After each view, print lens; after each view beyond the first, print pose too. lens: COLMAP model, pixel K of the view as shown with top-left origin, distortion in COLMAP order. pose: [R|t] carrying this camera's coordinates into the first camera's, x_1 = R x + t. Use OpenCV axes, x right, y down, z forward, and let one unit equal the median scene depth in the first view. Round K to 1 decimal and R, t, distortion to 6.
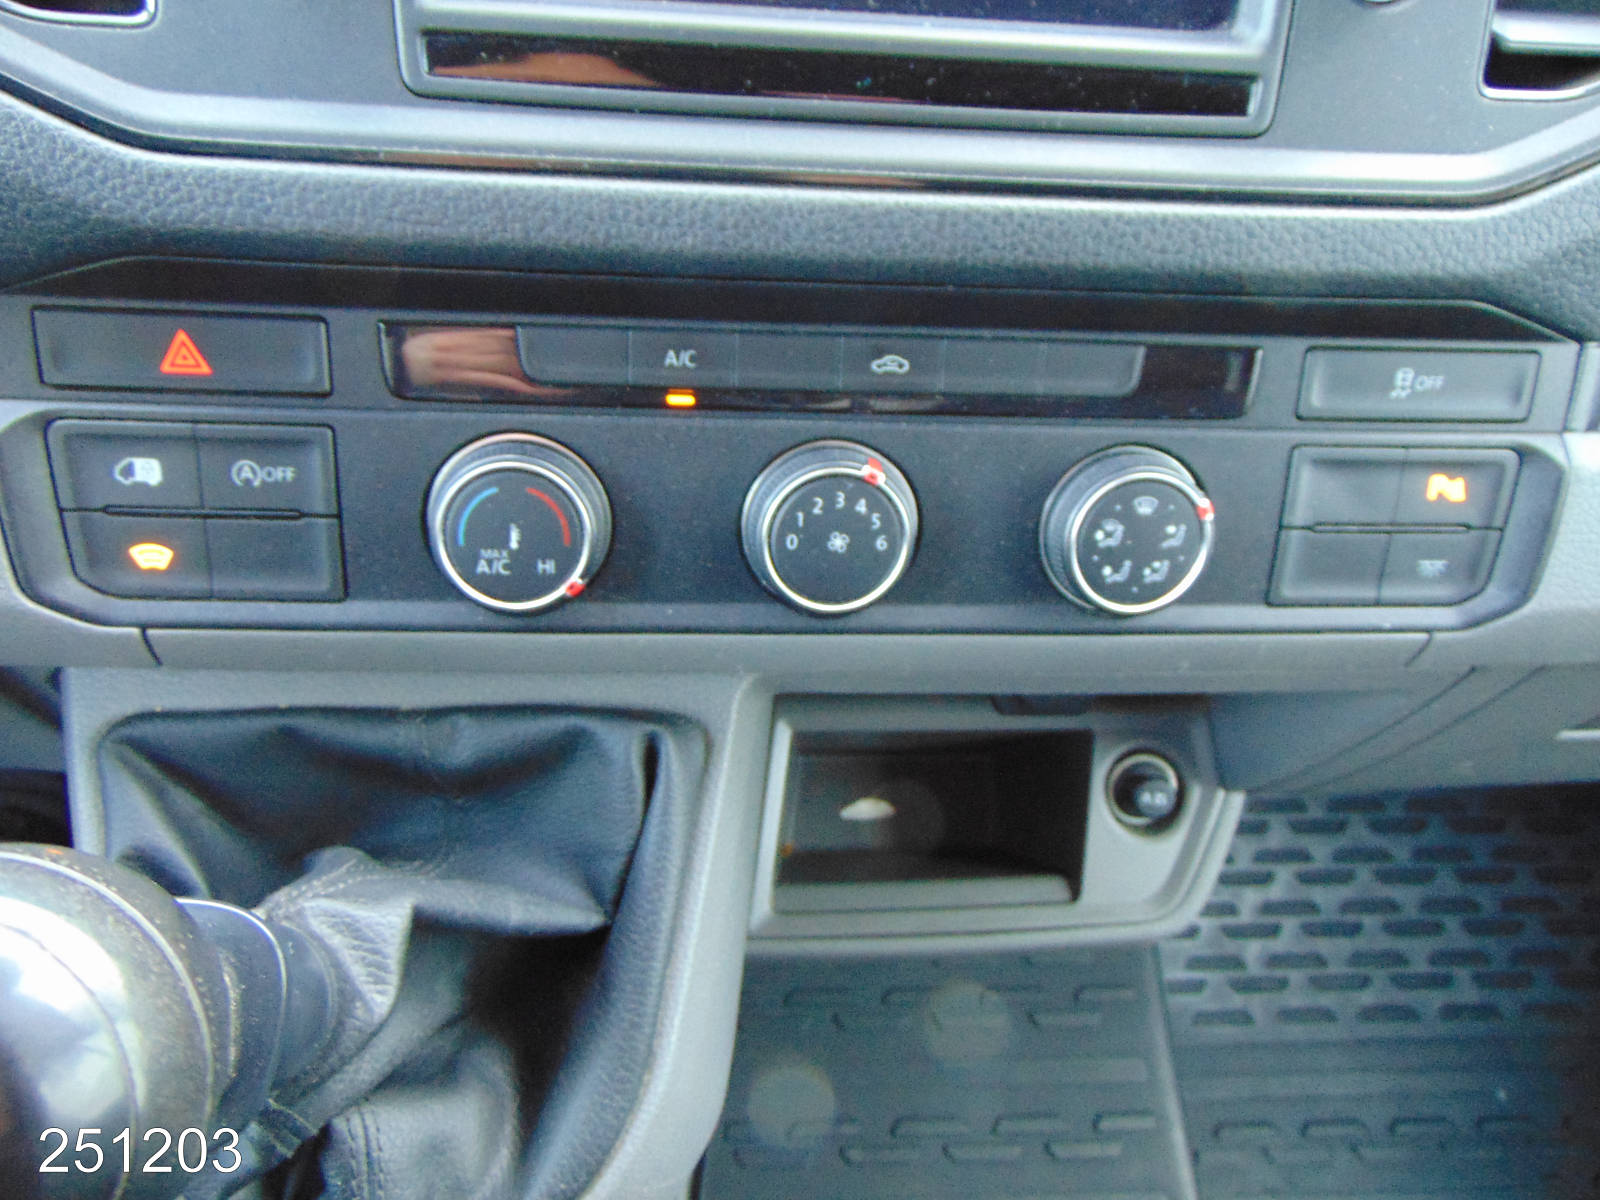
lens RADIAL K [[1163.3, 0, 800.1], [0, 1163.3, 597.6], [0, 0, 1]] dist [-0.033364, 0.034507]
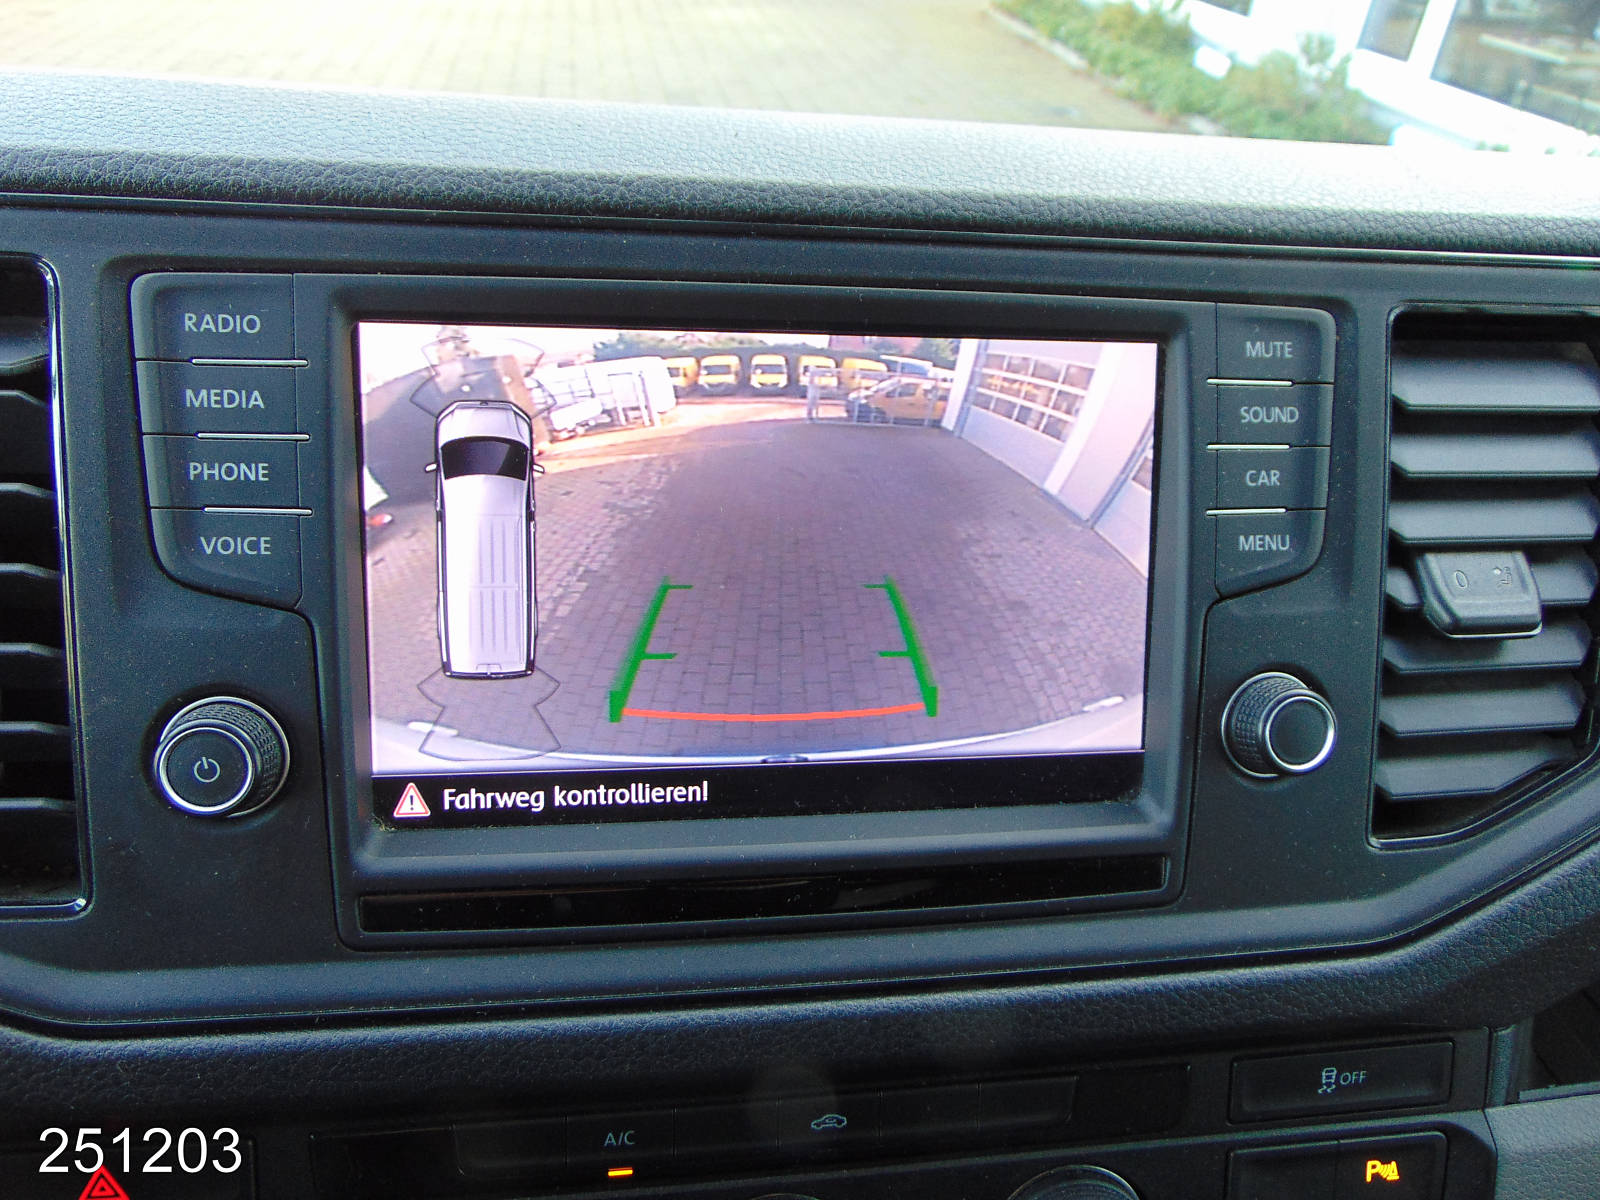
lens RADIAL K [[1163.3, 0, 795.9], [0, 1163.3, 591.8], [0, 0, 1]] dist [-0.033364, 0.034507]
pose [[0.997831, -0.032218, 0.057403, 0.005630], [0.041007, 0.986395, -0.159198, -0.461130], [-0.051493, 0.161206, 0.985577, -0.054396]]
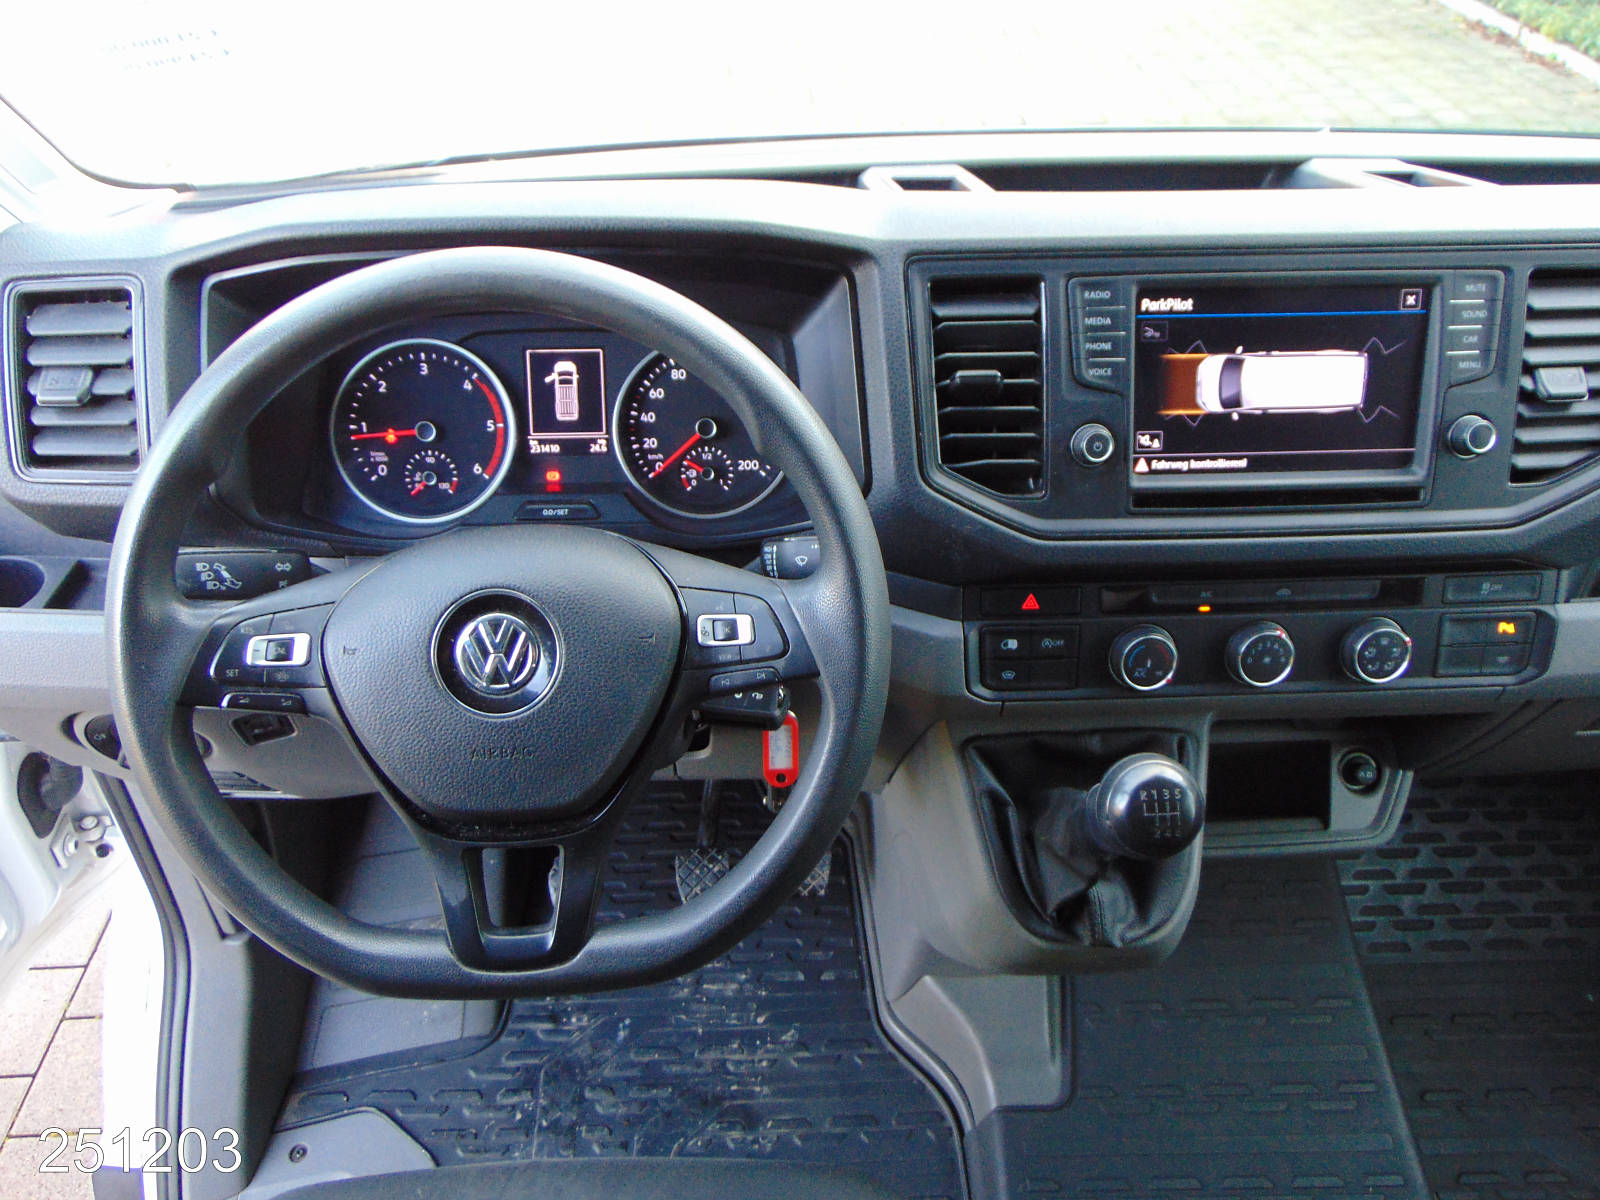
lens RADIAL K [[1163.3, 0, 788.5], [0, 1163.3, 608.0], [0, 0, 1]] dist [-0.033364, 0.034507]
pose [[0.996464, -0.037876, -0.074997, -0.793385], [0.034336, 0.998259, -0.047950, -0.071908], [0.076683, 0.045205, 0.996030, -1.597595]]
